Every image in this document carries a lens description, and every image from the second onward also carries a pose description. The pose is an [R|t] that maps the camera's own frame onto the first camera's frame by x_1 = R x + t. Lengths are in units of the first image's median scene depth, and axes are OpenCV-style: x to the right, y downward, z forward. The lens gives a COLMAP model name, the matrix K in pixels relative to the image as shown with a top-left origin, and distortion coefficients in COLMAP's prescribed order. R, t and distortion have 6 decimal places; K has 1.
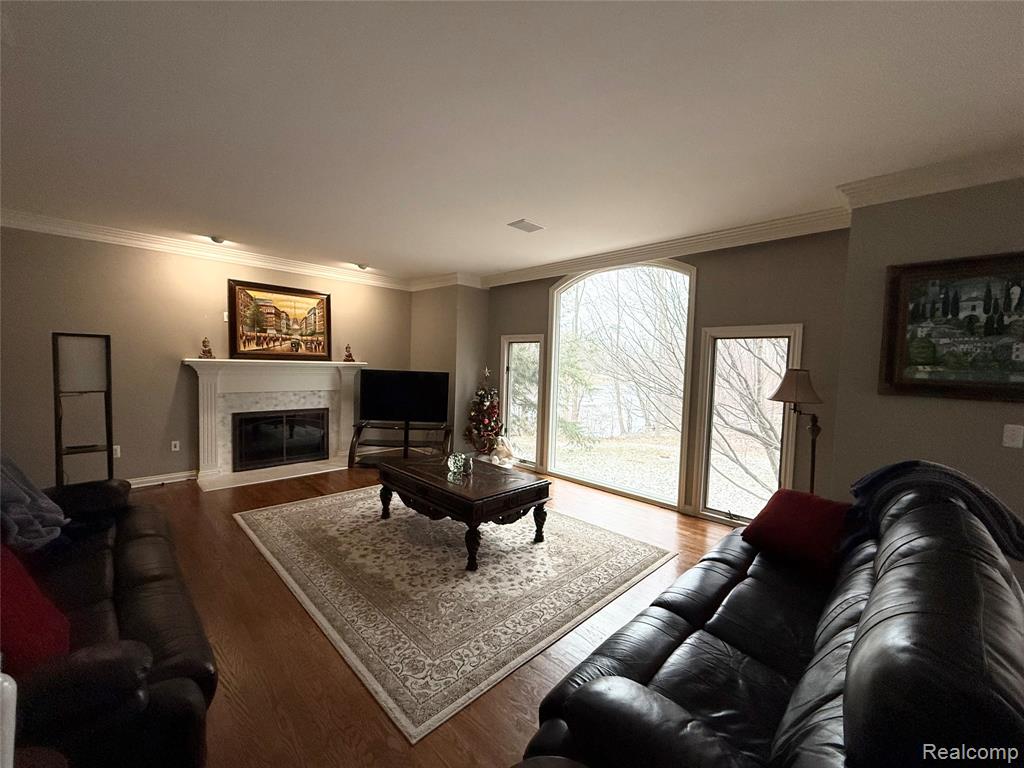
lens RADIAL K [[407.9, 0, 507.7], [0, 407.9, 385.2], [0, 0, 1]] dist [-0.000116, 0.000243]
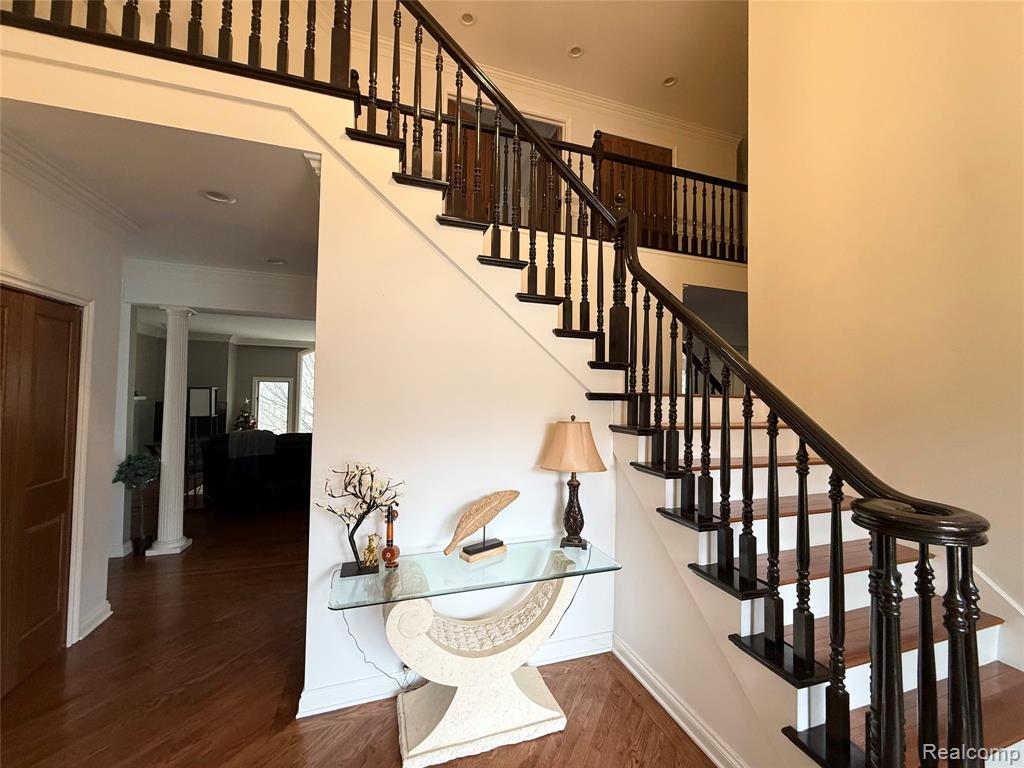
lens RADIAL K [[407.9, 0, 512.5], [0, 407.9, 378.5], [0, 0, 1]] dist [-0.000116, 0.000243]
pose [[0.434570, 0.020665, 0.900401, -1.132791], [0.042468, 0.998155, -0.043405, -0.009867], [-0.899636, 0.057100, 0.432890, -0.628548]]
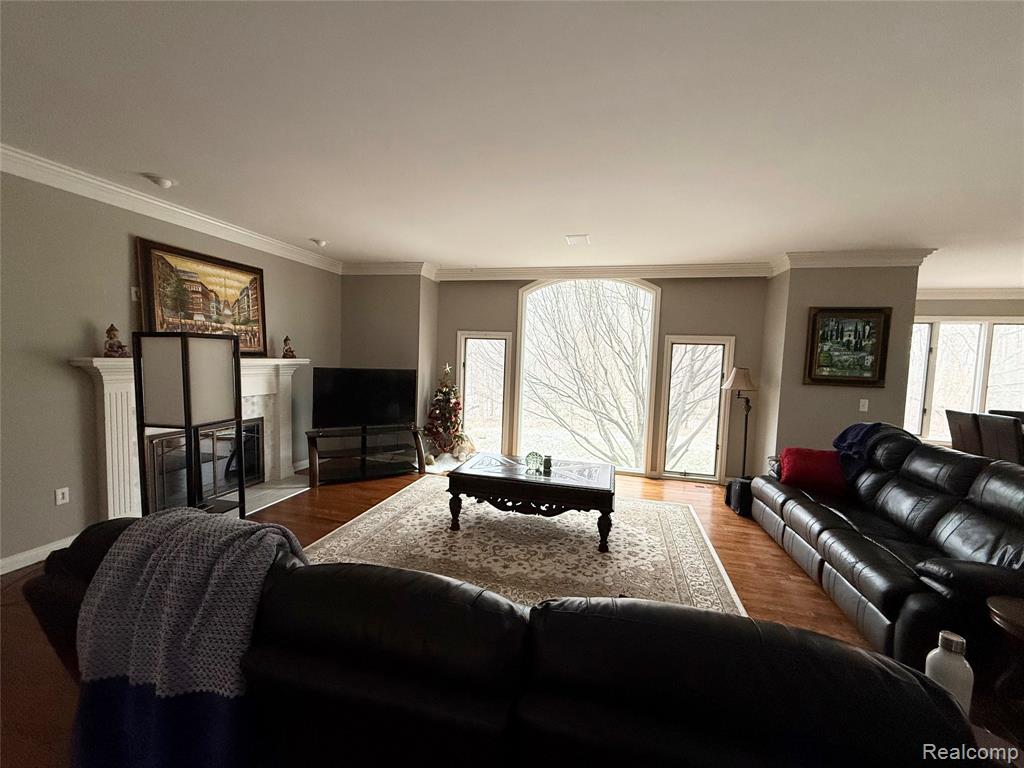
lens RADIAL K [[407.9, 0, 509.0], [0, 407.9, 385.1], [0, 0, 1]] dist [-0.000116, 0.000243]
pose [[0.858280, -0.034930, 0.511992, -0.488618], [0.018089, 0.999120, 0.037841, -0.030238], [-0.512863, -0.023217, 0.858156, 0.099624]]
